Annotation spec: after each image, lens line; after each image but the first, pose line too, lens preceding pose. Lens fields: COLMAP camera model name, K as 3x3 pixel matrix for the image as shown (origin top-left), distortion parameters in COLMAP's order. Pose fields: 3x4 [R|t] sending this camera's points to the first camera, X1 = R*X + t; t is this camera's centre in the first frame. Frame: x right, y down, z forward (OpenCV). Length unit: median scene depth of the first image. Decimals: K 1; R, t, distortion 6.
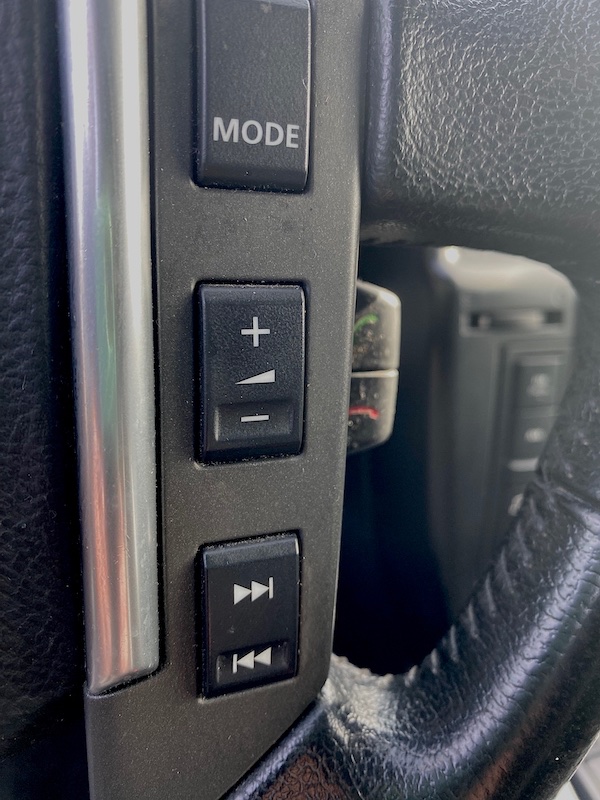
lens RADIAL K [[617.7, 0, 298.6], [0, 617.7, 398.6], [0, 0, 1]] dist [-0.009088, 0.014653]
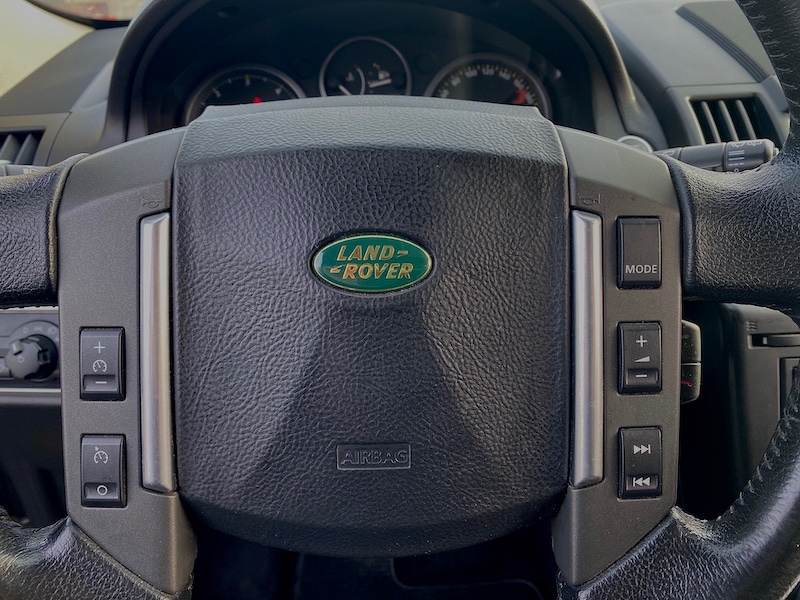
lens RADIAL K [[617.7, 0, 402.8], [0, 617.7, 302.5], [0, 0, 1]] dist [-0.009088, 0.014653]
pose [[0.959846, -0.024426, -0.279461, -0.288080], [-0.031223, 0.980711, -0.192955, 0.249426], [0.278783, 0.193933, 0.940569, -1.657515]]
